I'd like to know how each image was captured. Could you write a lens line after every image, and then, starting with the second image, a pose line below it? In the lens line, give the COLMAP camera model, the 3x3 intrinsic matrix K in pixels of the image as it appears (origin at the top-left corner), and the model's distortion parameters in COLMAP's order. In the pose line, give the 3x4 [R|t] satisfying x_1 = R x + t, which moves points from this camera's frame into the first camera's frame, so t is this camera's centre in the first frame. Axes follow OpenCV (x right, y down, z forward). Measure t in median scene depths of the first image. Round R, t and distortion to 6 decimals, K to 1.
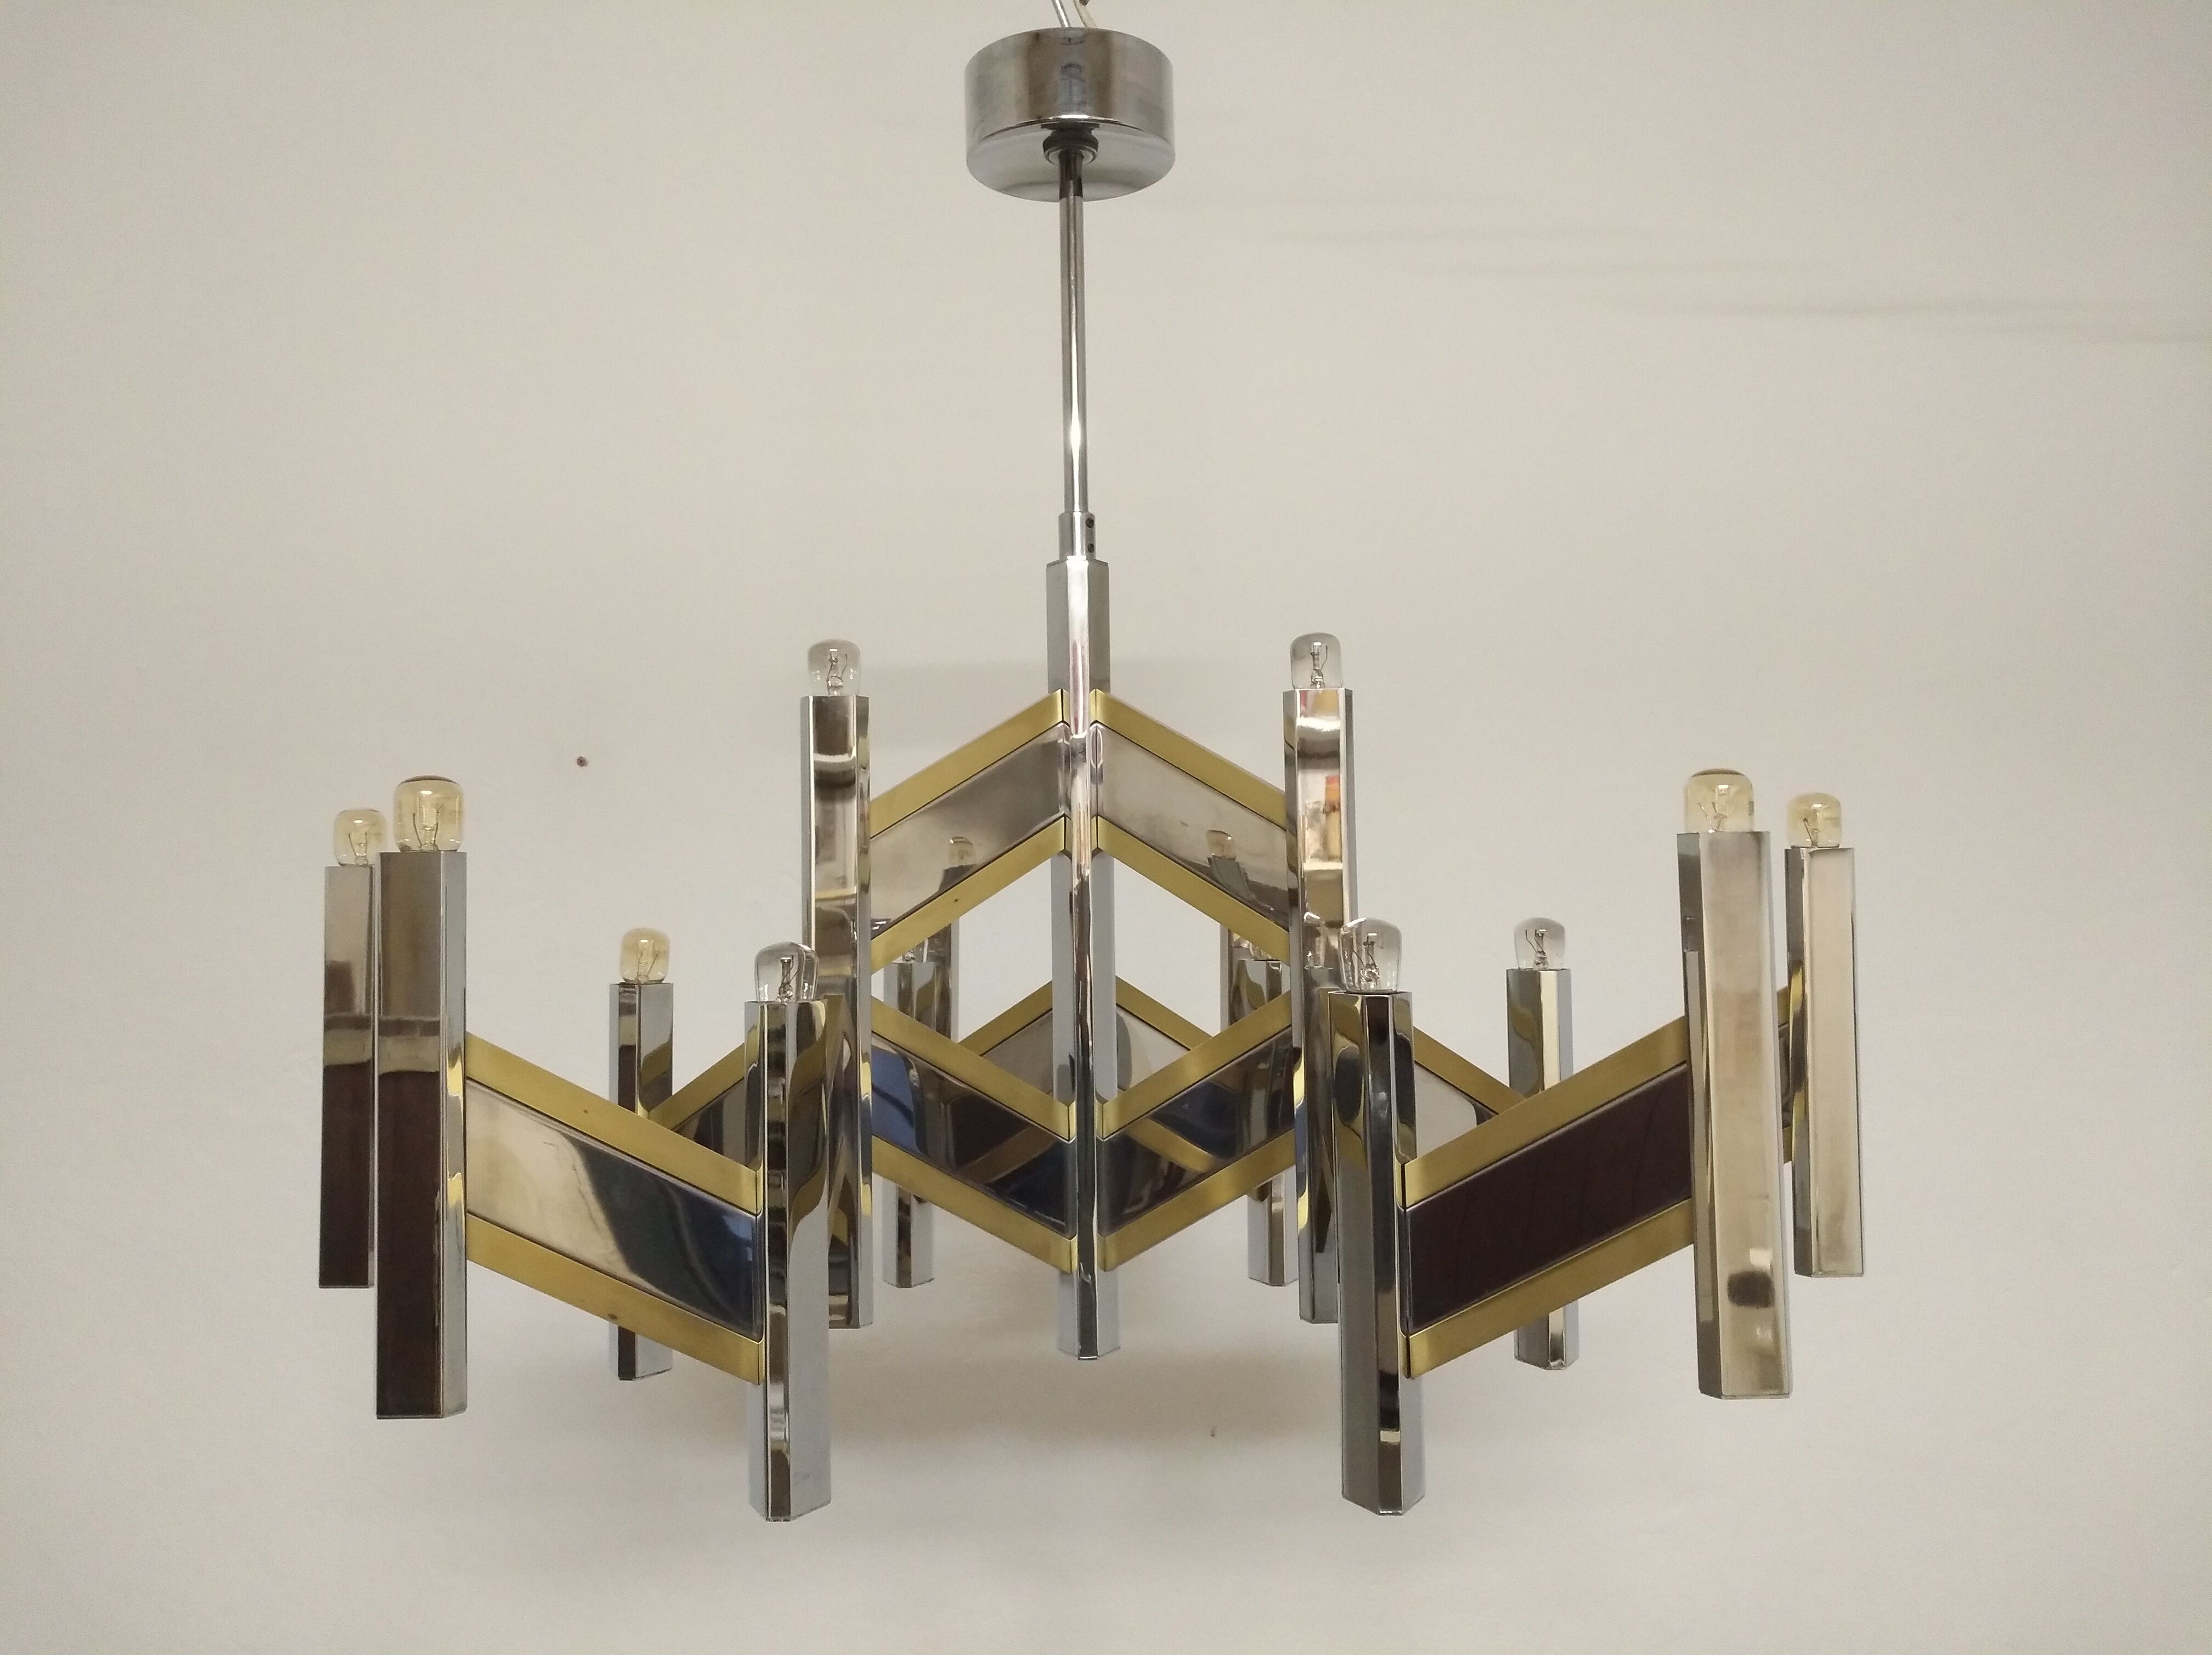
lens RADIAL K [[1691.5, 0, 1106.8], [0, 1691.5, 828.3], [0, 0, 1]] dist [0.020186, 0.015454]
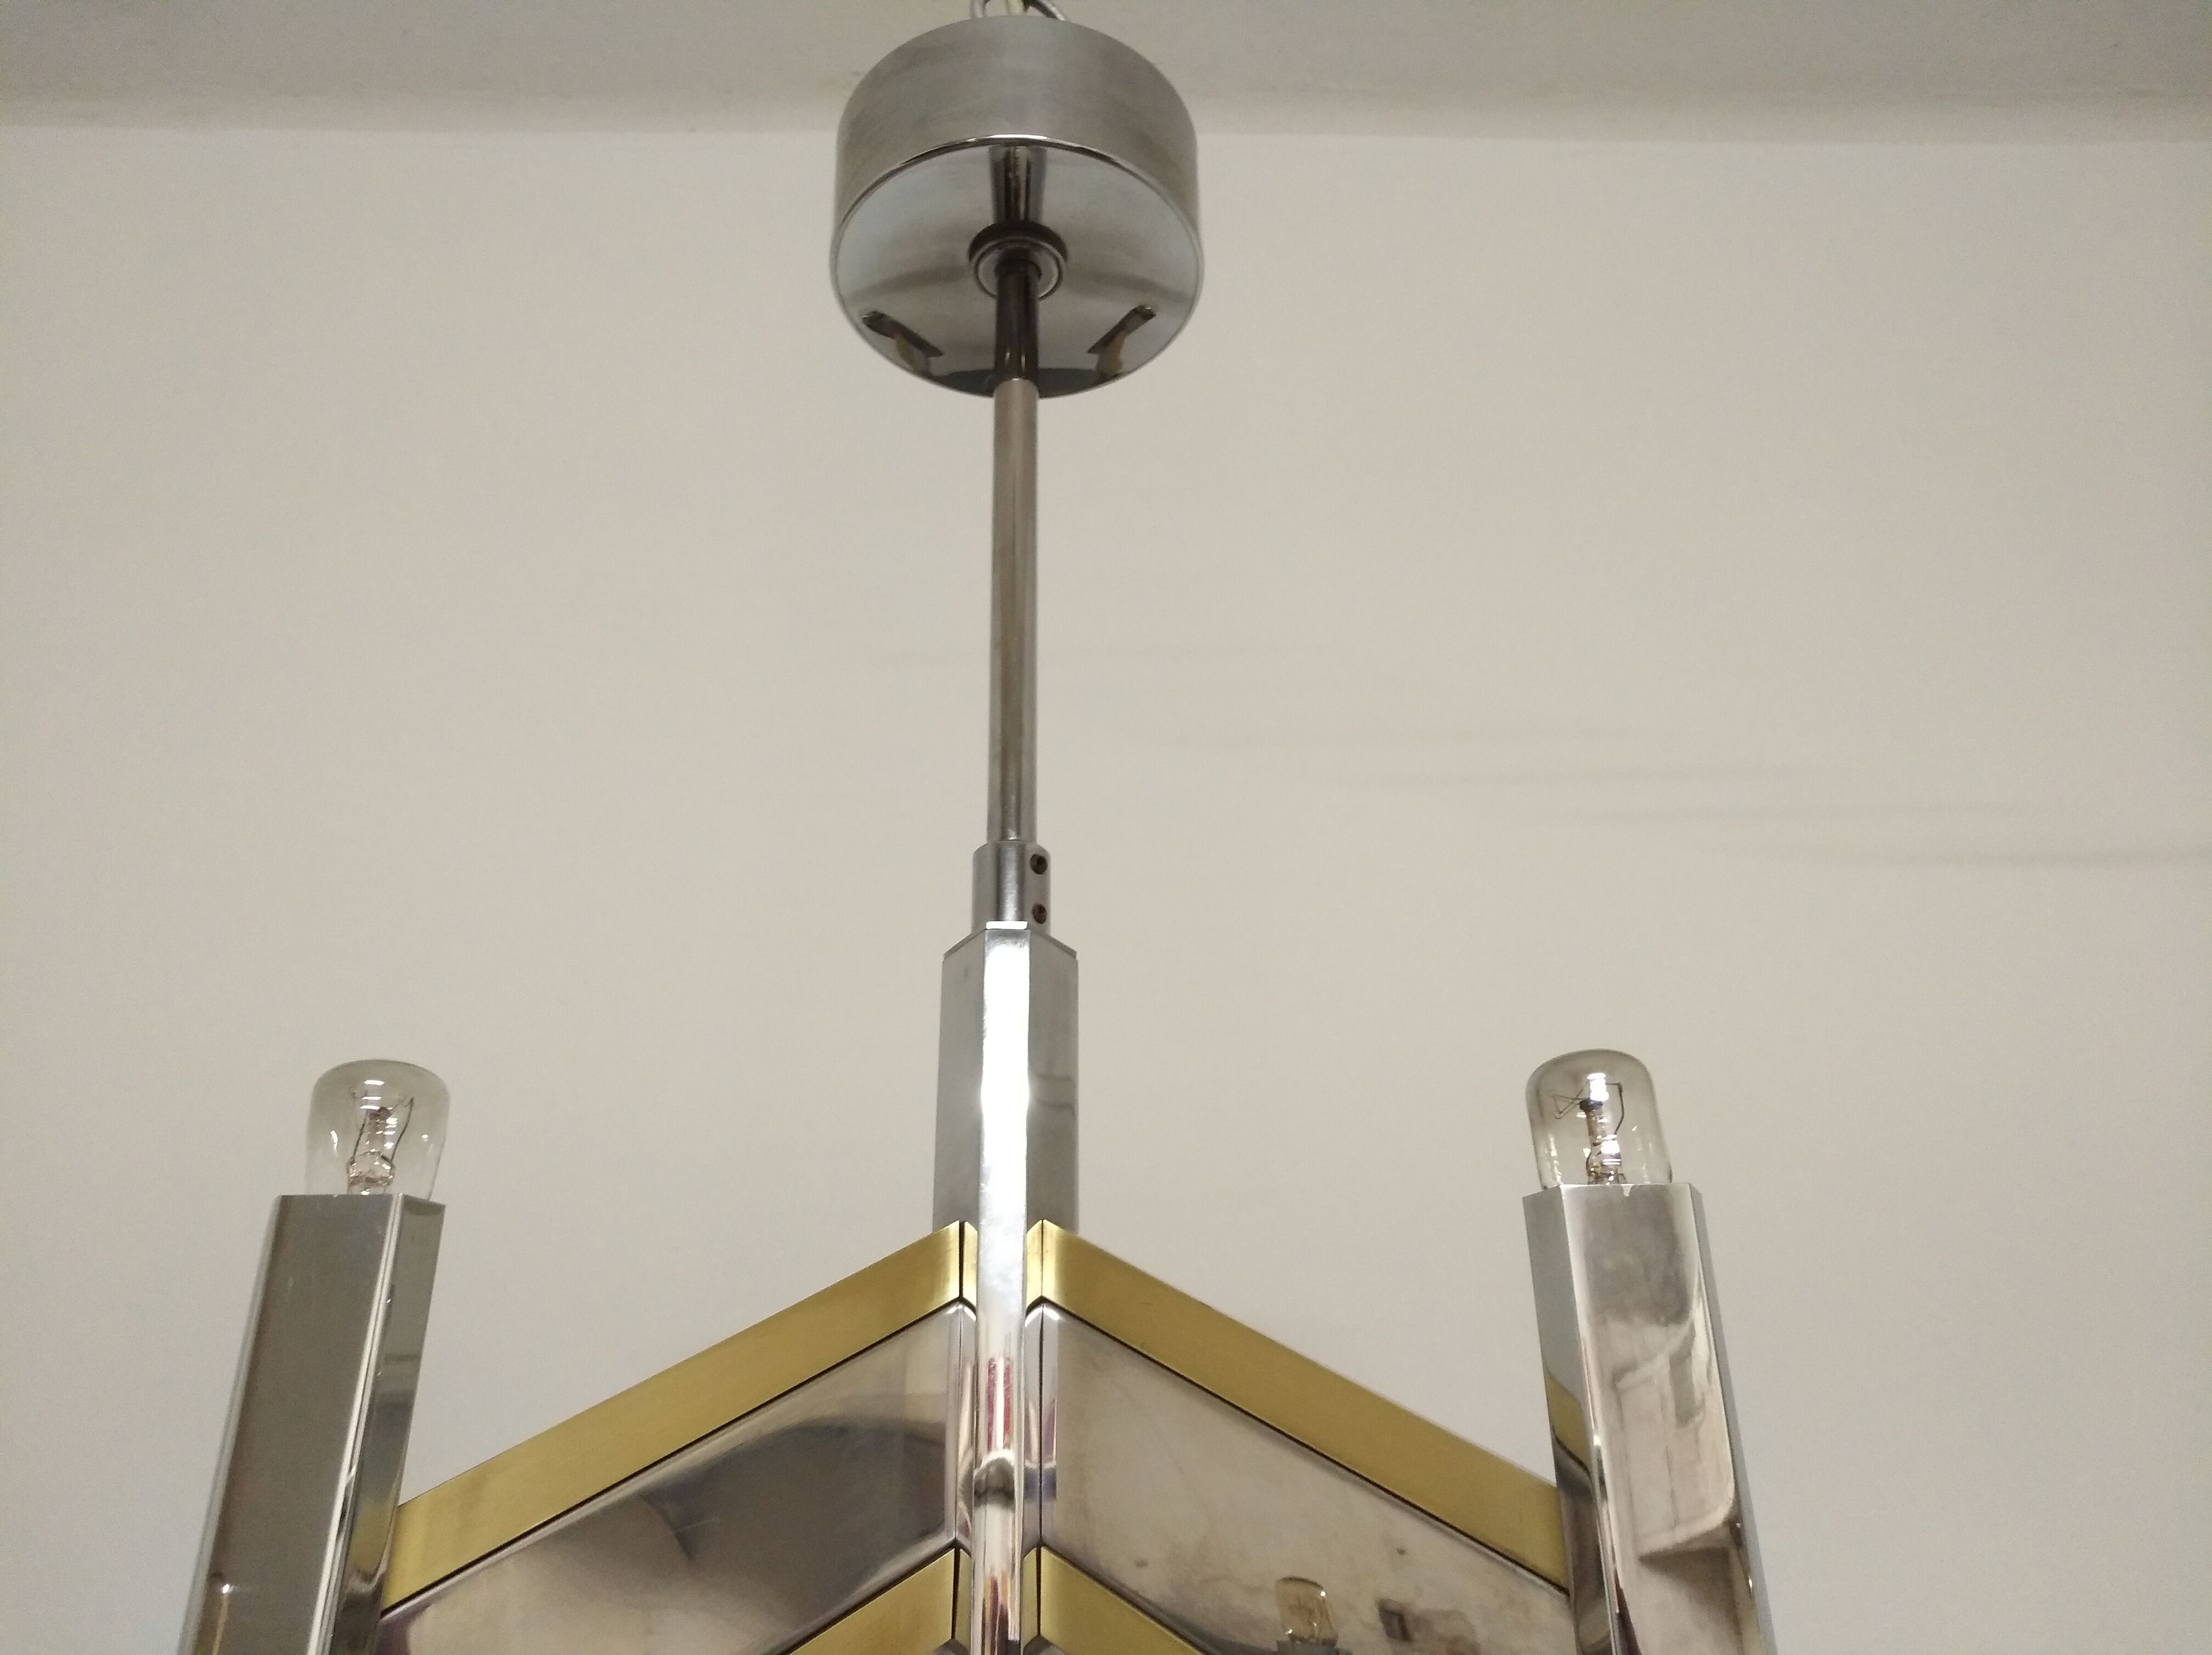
lens RADIAL K [[1691.5, 0, 1106.9], [0, 1691.5, 809.5], [0, 0, 1]] dist [0.020186, 0.015454]
pose [[0.999799, 0.012344, 0.015805, 0.001650], [-0.005012, 0.916913, -0.399056, -0.006291], [-0.019418, 0.398897, 0.916790, 0.562257]]
